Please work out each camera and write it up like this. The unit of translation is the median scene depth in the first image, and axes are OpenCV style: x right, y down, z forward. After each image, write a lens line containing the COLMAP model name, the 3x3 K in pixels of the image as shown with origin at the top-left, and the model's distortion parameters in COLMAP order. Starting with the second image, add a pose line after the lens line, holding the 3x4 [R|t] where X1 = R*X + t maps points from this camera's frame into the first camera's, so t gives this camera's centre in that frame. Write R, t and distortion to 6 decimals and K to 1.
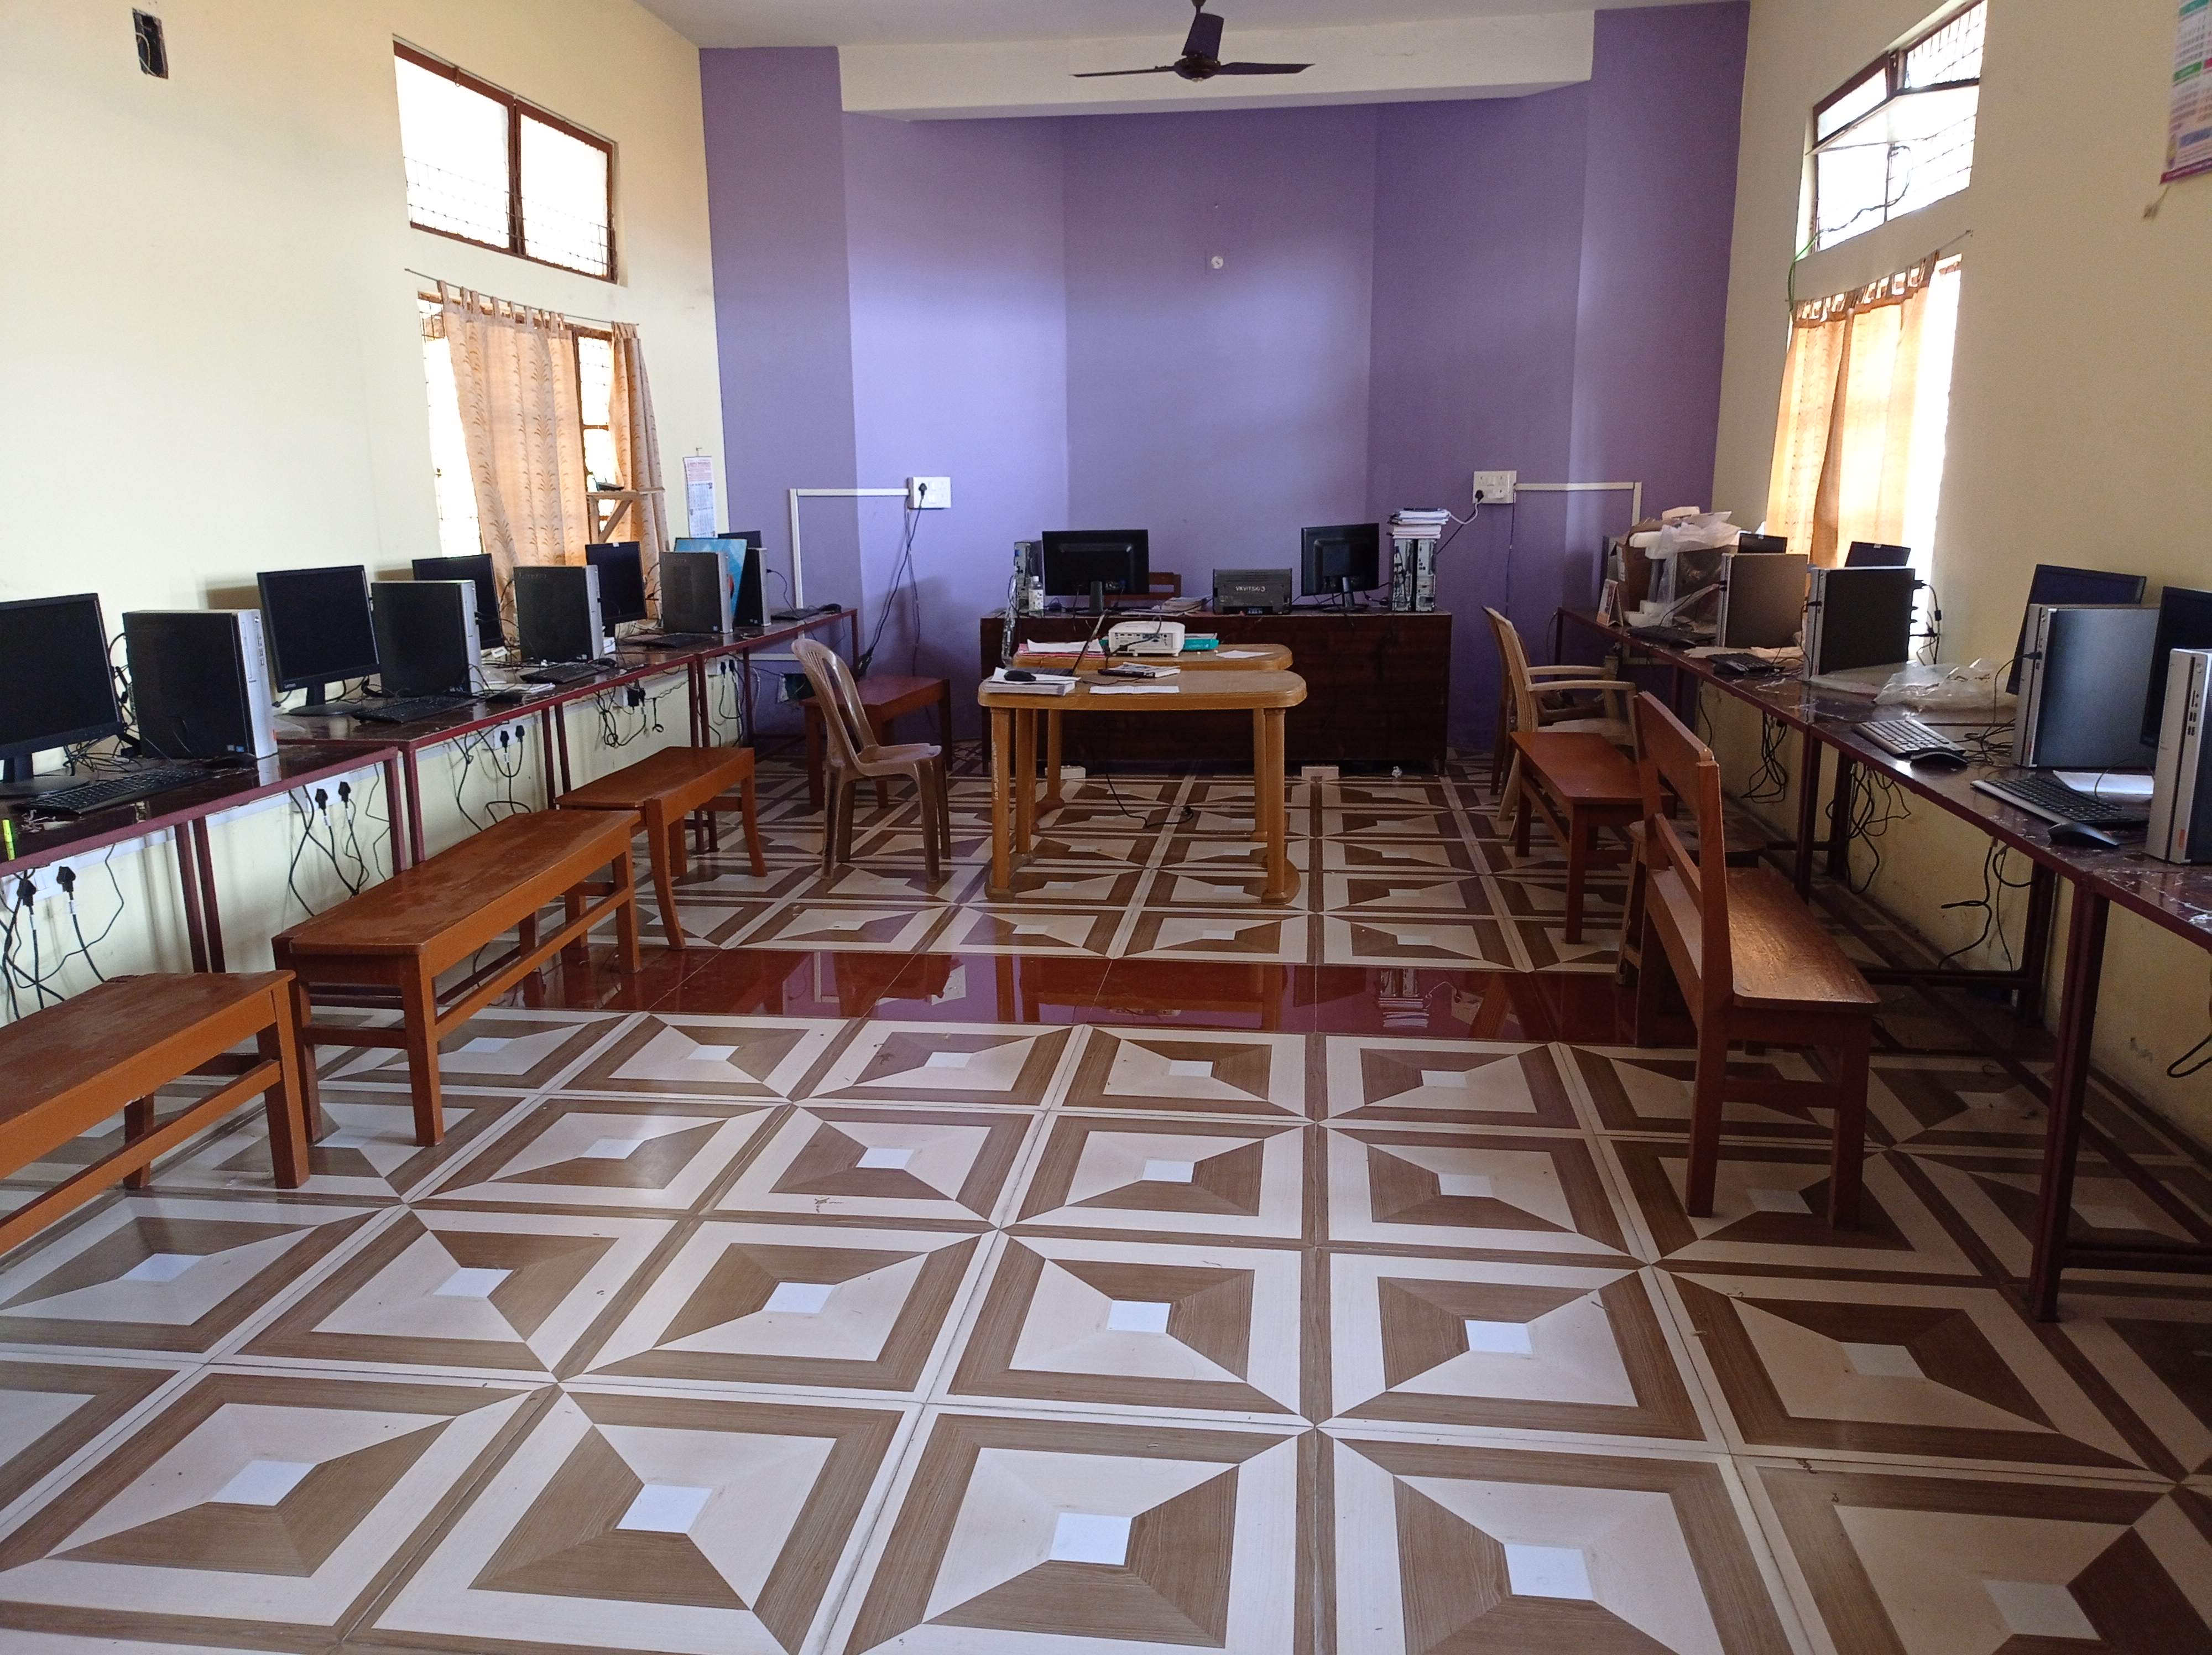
lens RADIAL K [[1669.3, 0, 1106.0], [0, 1669.3, 827.5], [0, 0, 1]] dist [0.056005, -0.055482]
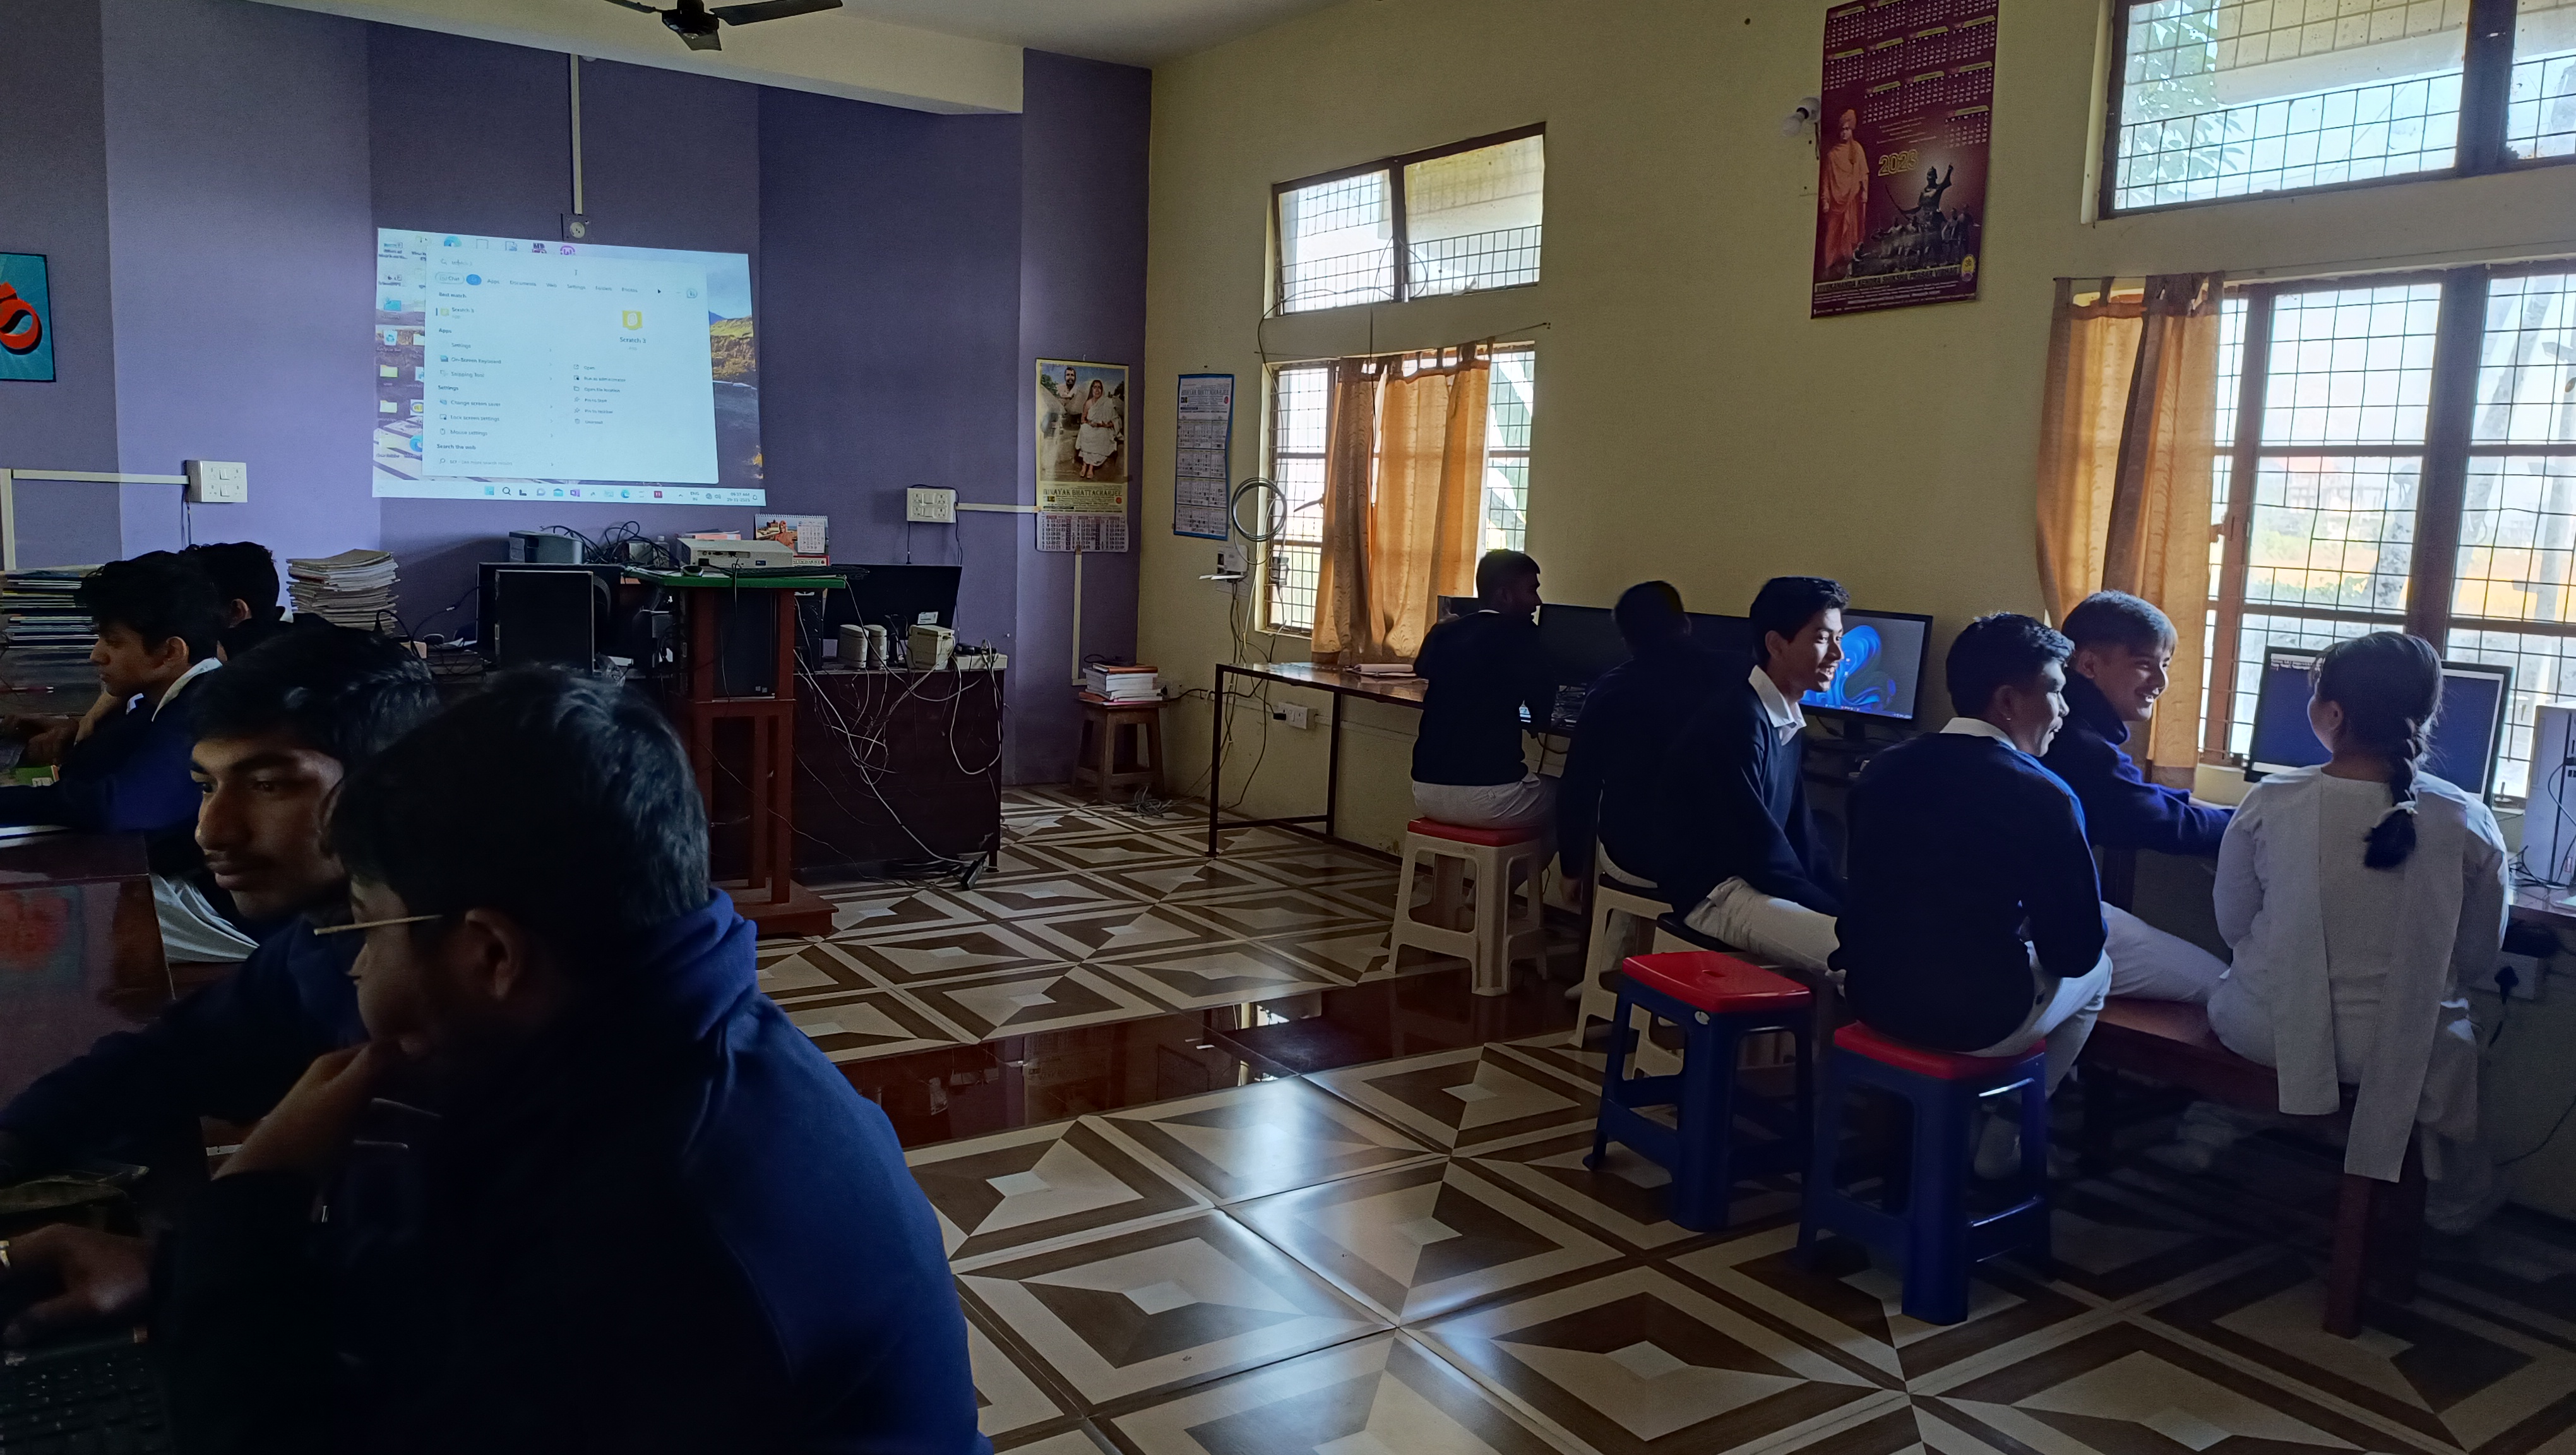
lens RADIAL K [[1803.0, 0, 1230.1], [0, 1803.0, 731.6], [0, 0, 1]] dist [0.002775, -0.003321]
pose [[0.742869, -0.046253, 0.667837, -0.519556], [0.095531, 0.994725, -0.037372, -0.033264], [-0.662585, 0.091561, 0.743369, 0.219371]]
